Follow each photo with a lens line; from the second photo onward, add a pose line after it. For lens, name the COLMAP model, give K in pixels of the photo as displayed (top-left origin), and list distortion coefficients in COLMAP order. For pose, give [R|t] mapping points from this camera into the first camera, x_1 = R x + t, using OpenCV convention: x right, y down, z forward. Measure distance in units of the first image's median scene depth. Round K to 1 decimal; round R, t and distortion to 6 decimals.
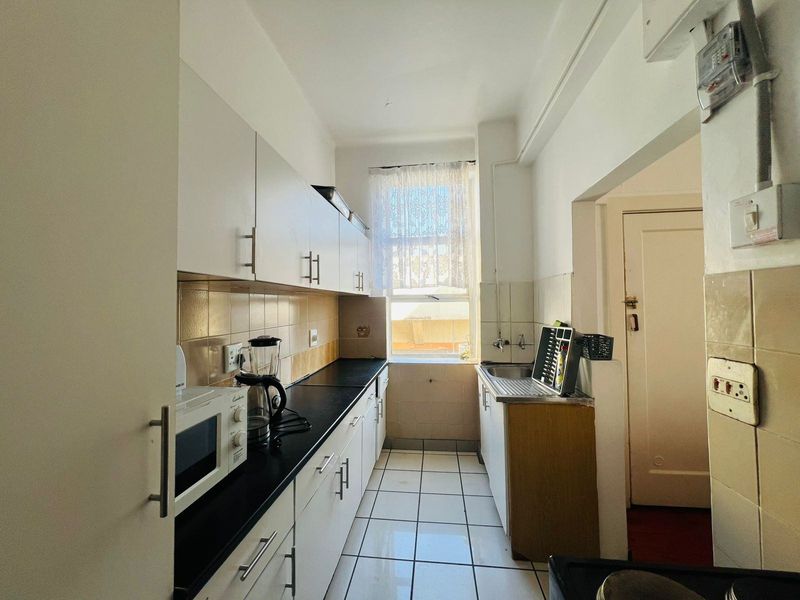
lens RADIAL K [[323.4, 0, 395.0], [0, 323.4, 300.0], [0, 0, 1]] dist [-0.001392, -0.000197]
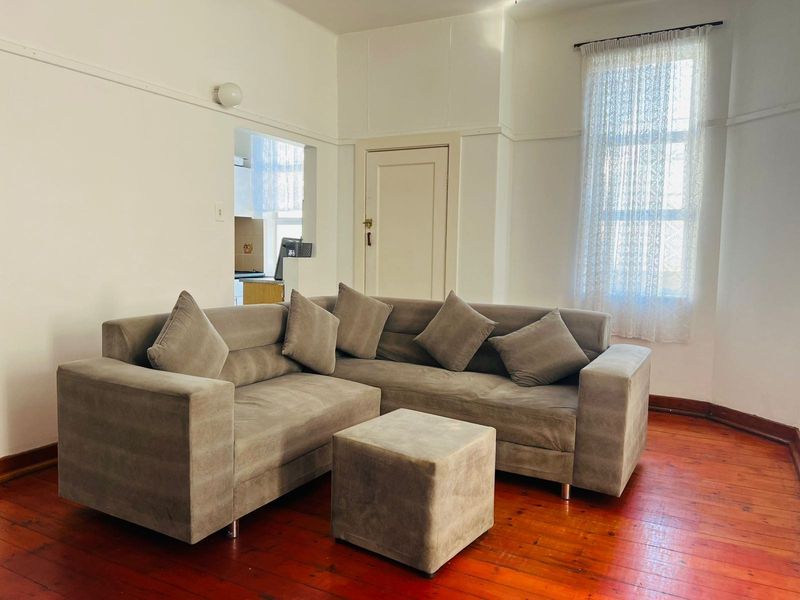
lens RADIAL K [[608.0, 0, 400.0], [0, 608.0, 300.0], [0, 0, 1]] dist [0.066116, -0.079738]
pose [[0.931681, 0.060703, -0.358171, 1.725835], [-0.025754, 0.994496, 0.101556, 0.063217], [0.362365, -0.085393, 0.928116, -1.220445]]
